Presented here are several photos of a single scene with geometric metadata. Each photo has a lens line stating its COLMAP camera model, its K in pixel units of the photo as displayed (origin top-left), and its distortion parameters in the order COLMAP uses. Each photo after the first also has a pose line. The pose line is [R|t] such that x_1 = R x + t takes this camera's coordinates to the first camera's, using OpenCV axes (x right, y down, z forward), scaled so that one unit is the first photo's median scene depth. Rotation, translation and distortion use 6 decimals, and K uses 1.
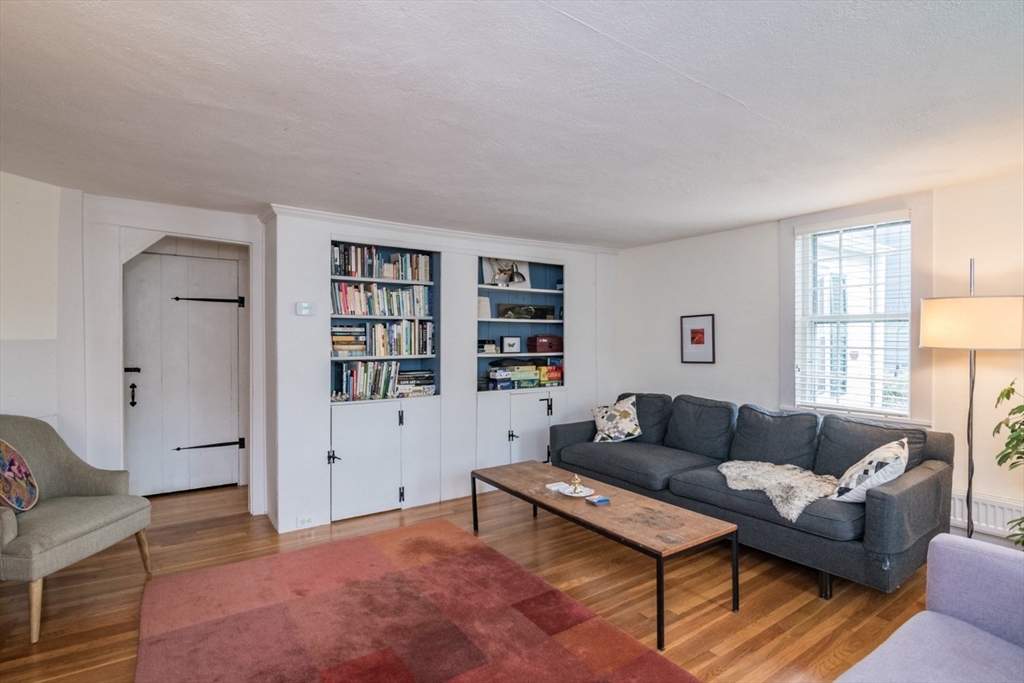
lens RADIAL K [[508.8, 0, 512.0], [0, 508.8, 341.5], [0, 0, 1]] dist [-0.003387, -0.000872]
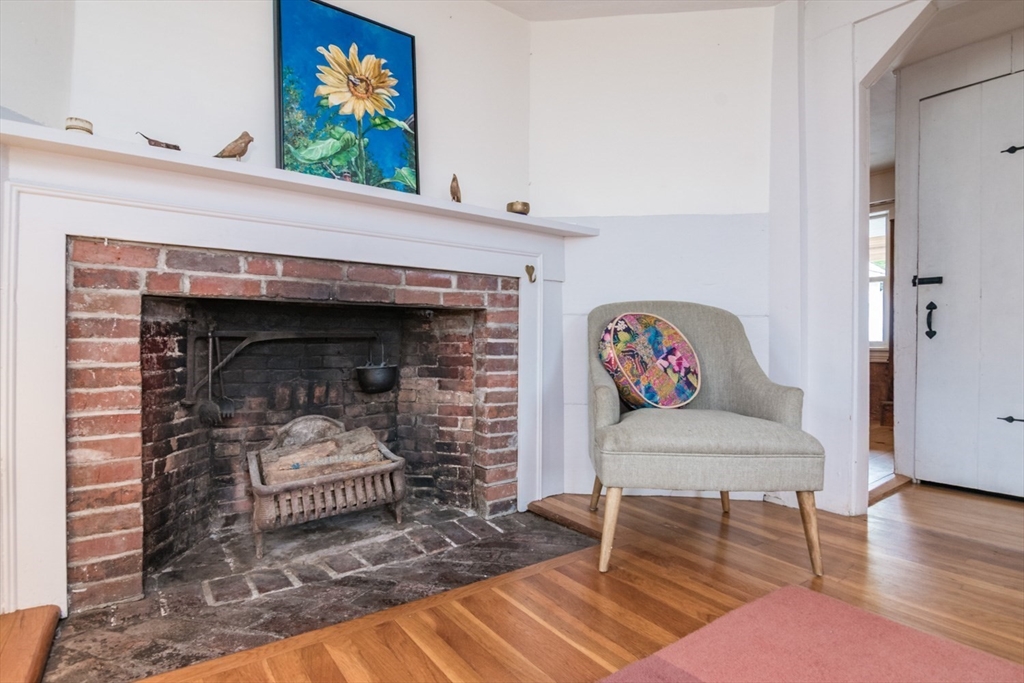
lens RADIAL K [[503.1, 0, 469.5], [0, 503.1, 357.8], [0, 0, 1]] dist [-0.021732, -0.000122]
pose [[-0.012958, 0.023838, -0.999632, -0.127451], [-0.016922, 0.999567, 0.024055, 0.154161], [0.999773, 0.017228, -0.012549, 0.452846]]
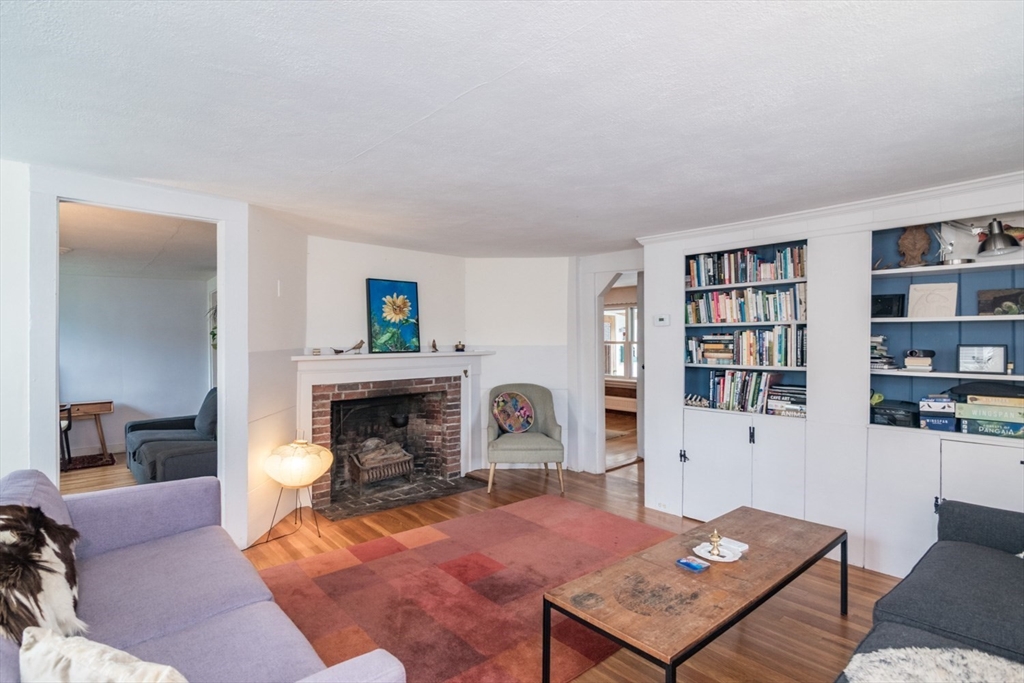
lens RADIAL K [[496.5, 0, 476.5], [0, 496.5, 339.2], [0, 0, 1]] dist [0.000444, -0.000201]
pose [[0.090412, -0.008742, -0.995866, 0.598741], [-0.011723, 0.999883, -0.009841, -0.004950], [0.995835, 0.012565, 0.090299, 0.422608]]
